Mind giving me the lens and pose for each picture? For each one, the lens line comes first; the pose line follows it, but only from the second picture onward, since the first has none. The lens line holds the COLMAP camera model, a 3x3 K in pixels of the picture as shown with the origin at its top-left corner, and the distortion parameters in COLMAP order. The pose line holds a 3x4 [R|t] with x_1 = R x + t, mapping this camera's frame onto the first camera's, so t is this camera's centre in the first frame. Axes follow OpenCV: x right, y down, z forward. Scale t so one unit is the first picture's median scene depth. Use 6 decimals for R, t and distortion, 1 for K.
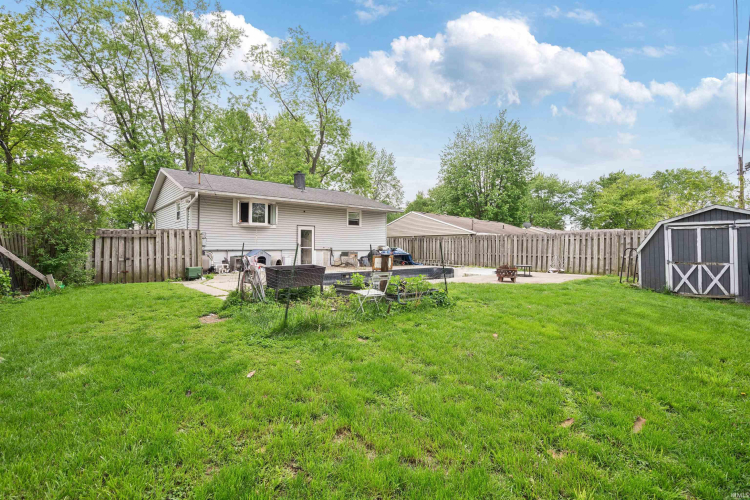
lens RADIAL K [[343.7, 0, 358.5], [0, 343.7, 249.0], [0, 0, 1]] dist [-0.003579, 0.000974]
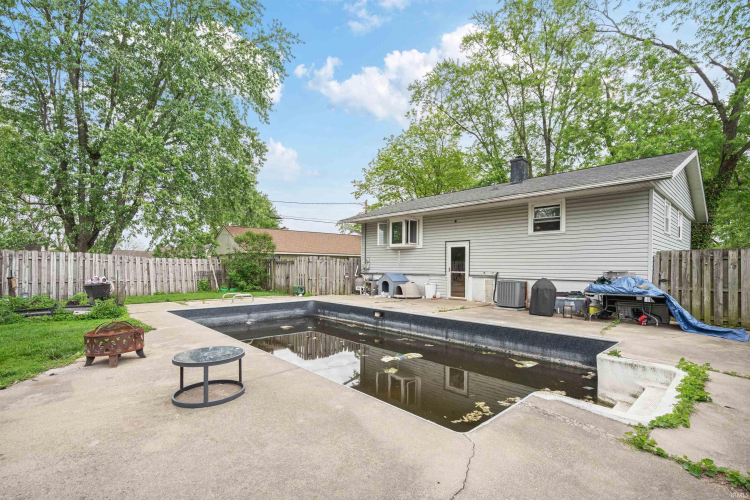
lens RADIAL K [[343.7, 0, 373.8], [0, 343.7, 271.0], [0, 0, 1]] dist [-0.003579, 0.000974]
pose [[0.078236, 0.012371, -0.996858, 0.589832], [-0.010297, 0.999880, 0.011600, -0.014451], [0.996882, 0.009357, 0.078354, 0.853850]]
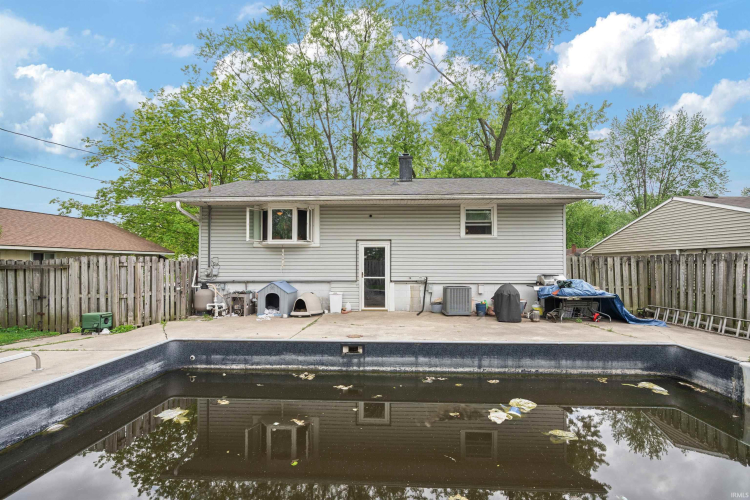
lens RADIAL K [[343.7, 0, 373.0], [0, 343.7, 260.2], [0, 0, 1]] dist [-0.003579, 0.000974]
pose [[0.749793, -0.007969, -0.661624, 0.254979], [0.000394, 0.999933, -0.011598, -0.029775], [0.661672, 0.008435, 0.749746, 0.619587]]
